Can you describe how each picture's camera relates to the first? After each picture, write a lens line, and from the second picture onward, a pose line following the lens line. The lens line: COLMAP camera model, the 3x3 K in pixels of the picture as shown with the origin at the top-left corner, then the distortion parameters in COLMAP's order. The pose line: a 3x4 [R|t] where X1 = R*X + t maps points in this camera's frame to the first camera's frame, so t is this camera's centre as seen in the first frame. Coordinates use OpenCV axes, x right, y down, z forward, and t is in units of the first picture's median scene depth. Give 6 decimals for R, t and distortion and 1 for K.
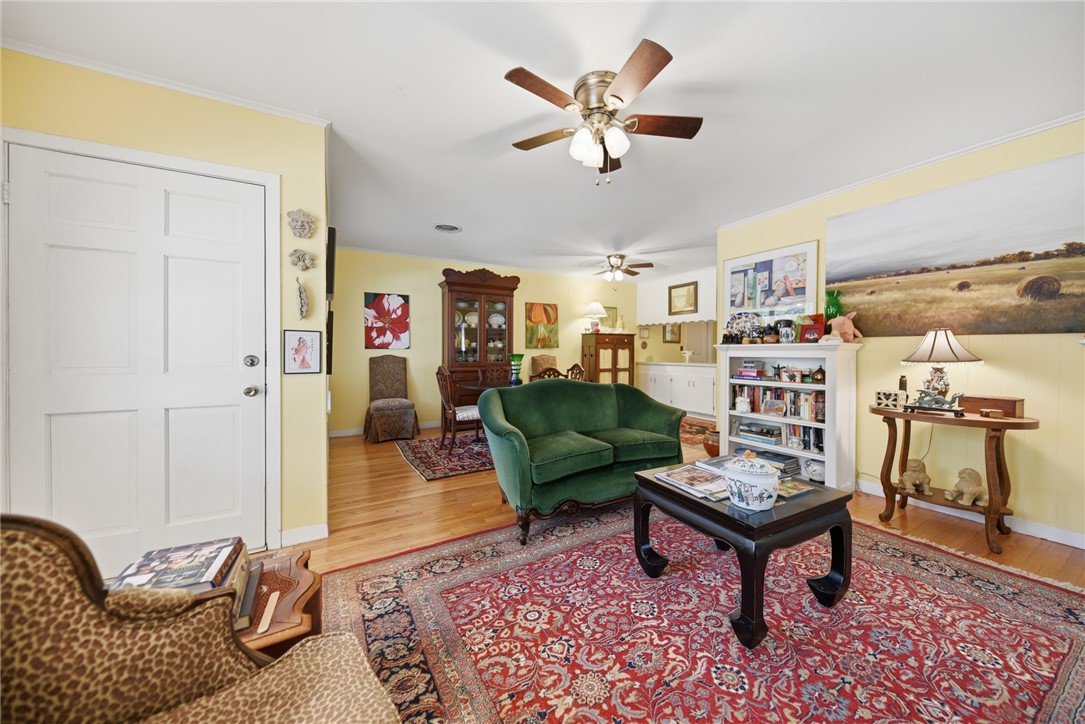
lens RADIAL K [[379.7, 0, 559.4], [0, 379.7, 351.3], [0, 0, 1]] dist [0.017194, -0.008865]
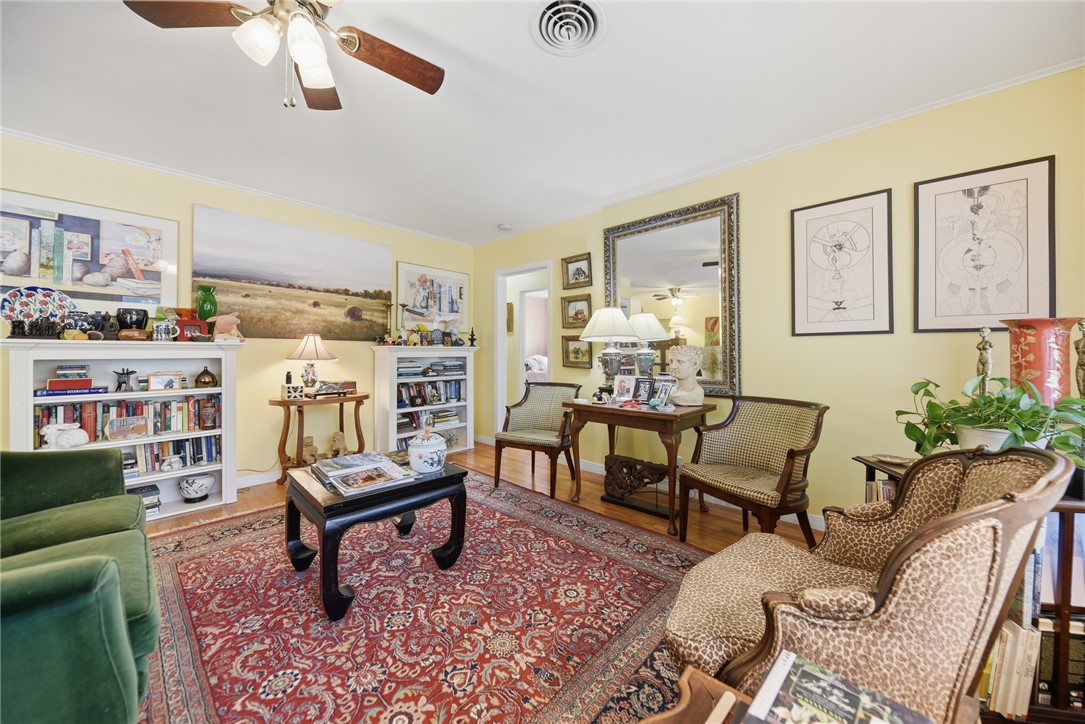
lens RADIAL K [[393.1, 0, 549.9], [0, 393.1, 345.7], [0, 0, 1]] dist [0.009799, -0.000065]
pose [[-0.289698, 0.012737, 0.957033, -0.482222], [-0.003697, 0.999889, -0.014426, -0.002814], [-0.957111, -0.007718, -0.289619, 0.526076]]
